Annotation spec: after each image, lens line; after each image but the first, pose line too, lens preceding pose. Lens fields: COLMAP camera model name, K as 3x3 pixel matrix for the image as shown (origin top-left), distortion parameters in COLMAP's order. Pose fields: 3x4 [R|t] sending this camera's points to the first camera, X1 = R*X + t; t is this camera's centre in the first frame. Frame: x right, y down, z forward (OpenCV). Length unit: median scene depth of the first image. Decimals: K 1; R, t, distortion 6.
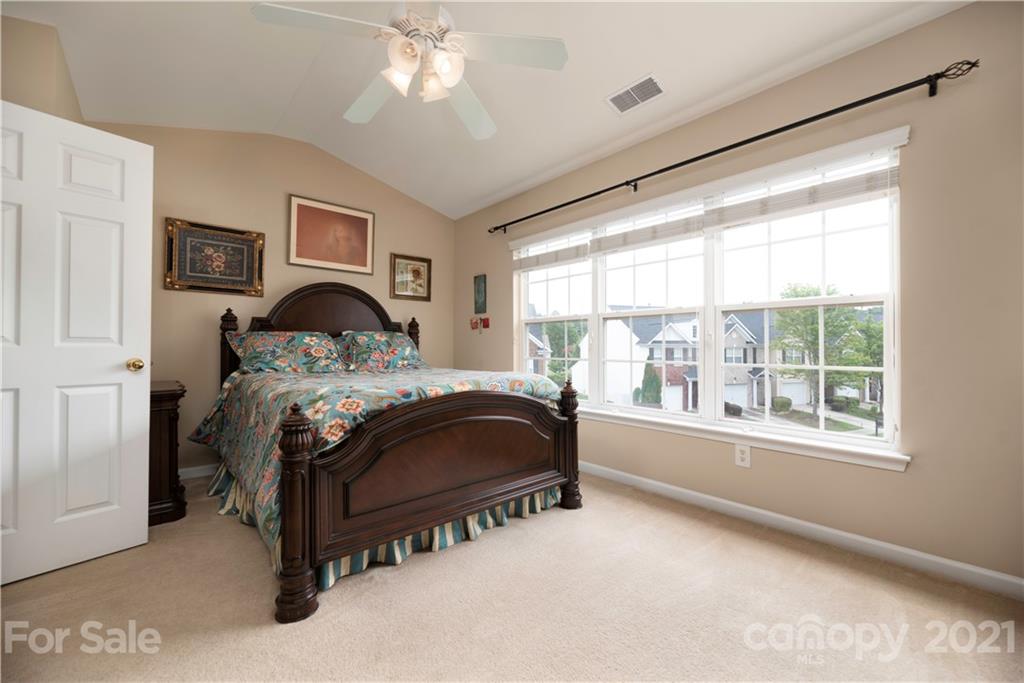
lens RADIAL K [[416.6, 0, 519.4], [0, 416.6, 341.2], [0, 0, 1]] dist [0.005391, 0.000794]
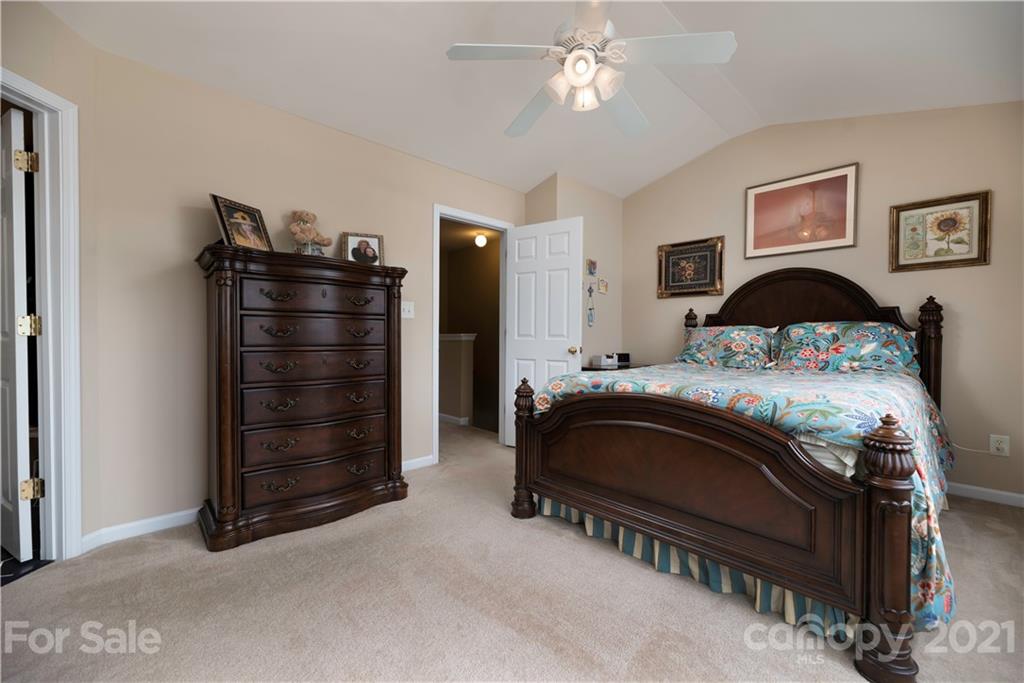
lens RADIAL K [[416.6, 0, 513.8], [0, 416.6, 340.1], [0, 0, 1]] dist [0.005391, 0.000794]
pose [[0.031164, 0.005039, -0.999502, 0.456546], [0.007131, 0.999961, 0.005264, 0.001957], [0.999489, -0.007292, 0.031127, 0.431240]]
